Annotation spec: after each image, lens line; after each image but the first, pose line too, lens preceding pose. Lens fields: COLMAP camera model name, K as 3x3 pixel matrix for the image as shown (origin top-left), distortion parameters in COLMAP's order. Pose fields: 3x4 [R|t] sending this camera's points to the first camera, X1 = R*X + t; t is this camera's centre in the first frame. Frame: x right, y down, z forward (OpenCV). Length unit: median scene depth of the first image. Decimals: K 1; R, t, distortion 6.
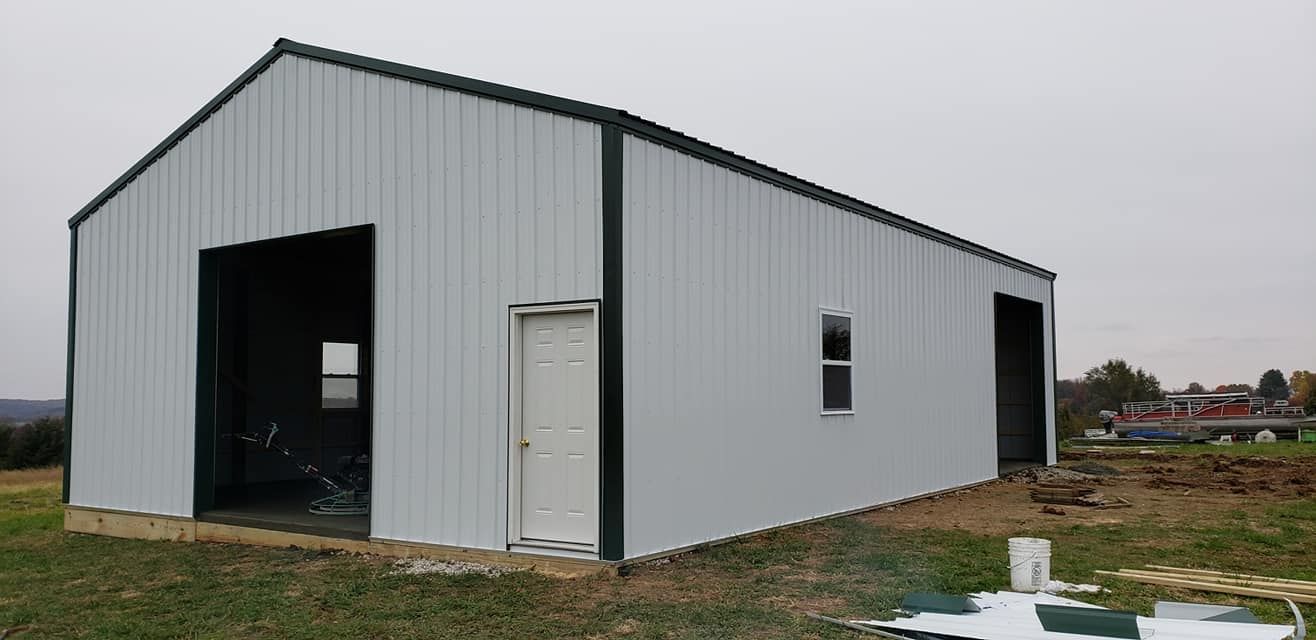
lens RADIAL K [[1032.4, 0, 662.9], [0, 1032.4, 321.9], [0, 0, 1]] dist [0.093667, -0.058856]
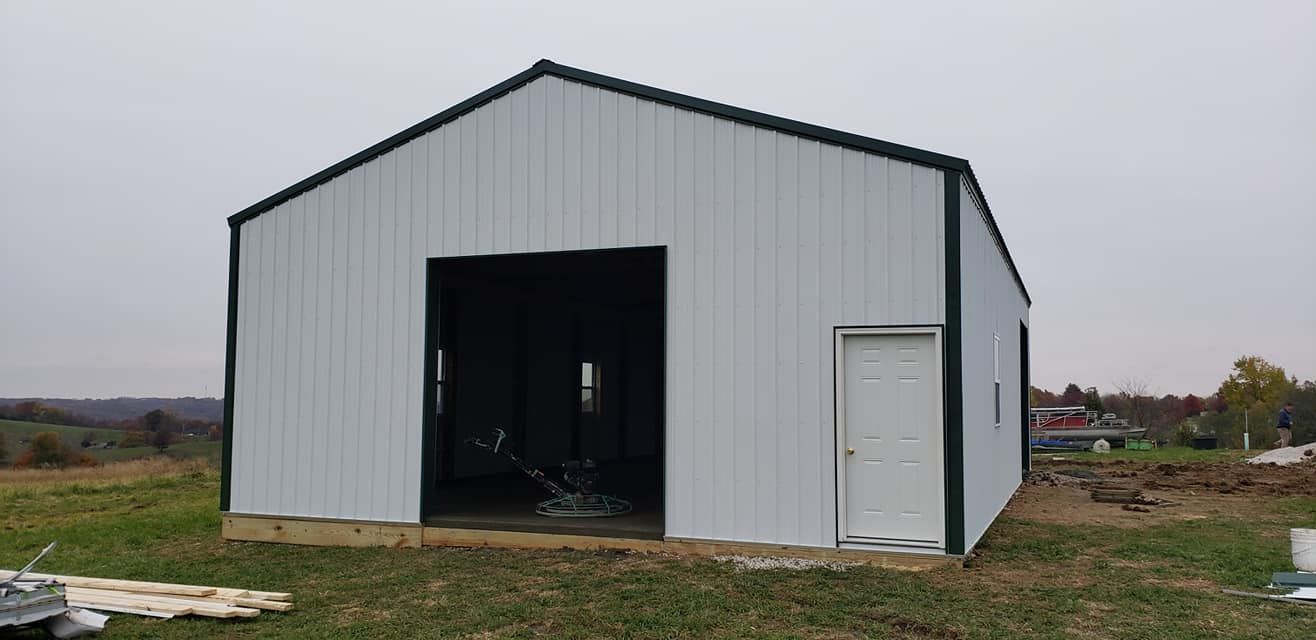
lens RADIAL K [[1032.4, 0, 660.2], [0, 1032.4, 320.9], [0, 0, 1]] dist [0.093667, -0.058856]
pose [[0.969890, 0.031450, 0.241505, -0.491198], [-0.029537, 0.999497, -0.011535, -0.002962], [-0.241747, 0.004054, 0.970331, -0.027529]]
